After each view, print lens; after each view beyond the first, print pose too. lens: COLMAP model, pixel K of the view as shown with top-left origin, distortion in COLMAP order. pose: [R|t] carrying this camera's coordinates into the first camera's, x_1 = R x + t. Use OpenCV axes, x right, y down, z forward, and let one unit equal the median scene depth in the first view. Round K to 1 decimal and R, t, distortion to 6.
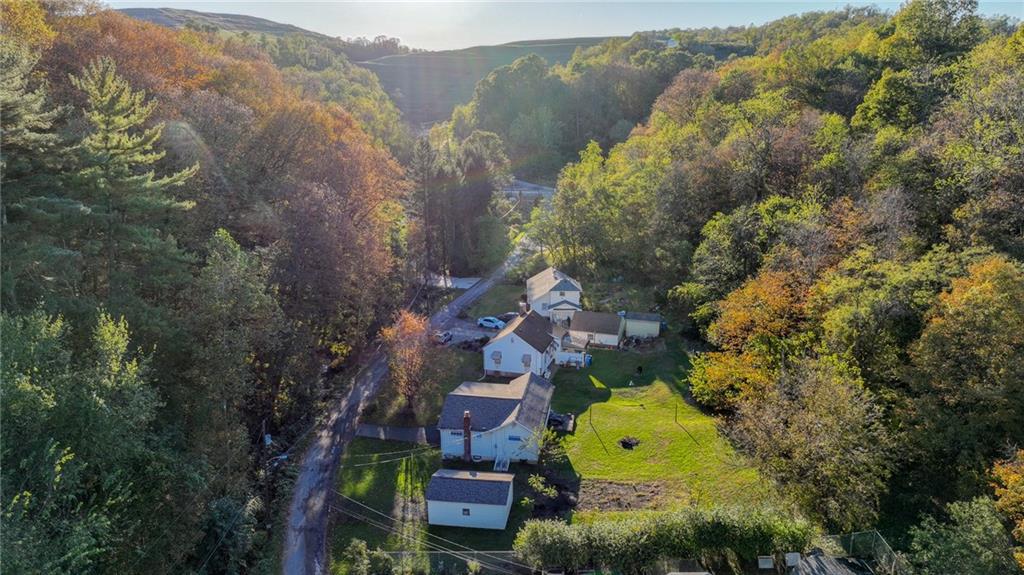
lens RADIAL K [[718.9, 0, 512.4], [0, 718.9, 287.3], [0, 0, 1]] dist [0.031264, -0.001768]
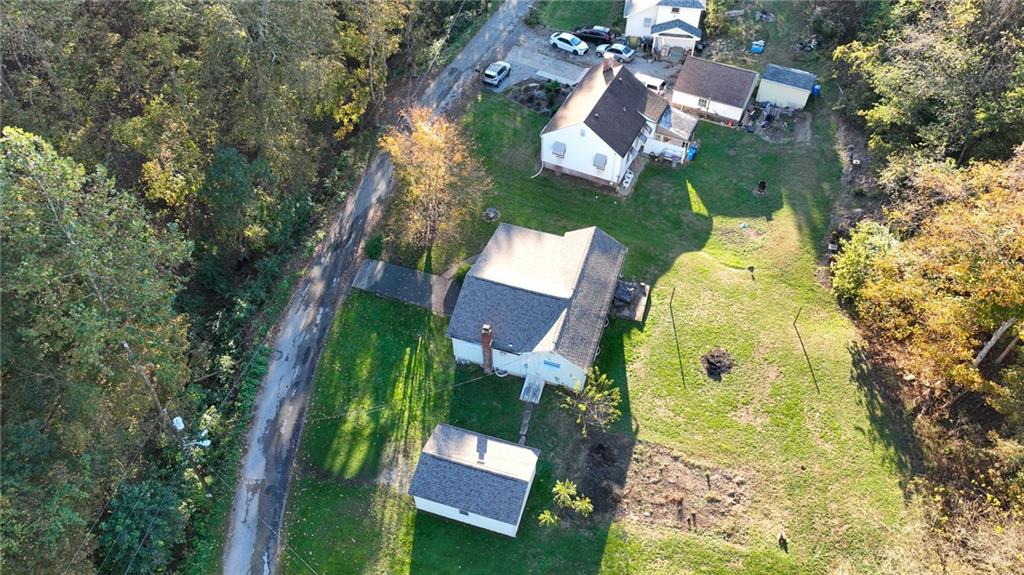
lens RADIAL K [[718.9, 0, 512.7], [0, 718.9, 287.9], [0, 0, 1]] dist [0.031264, -0.001768]
pose [[0.988154, 0.113472, -0.103321, 0.023637], [-0.037743, 0.832276, 0.553076, -0.198085], [0.148750, -0.542625, 0.826700, 0.364771]]
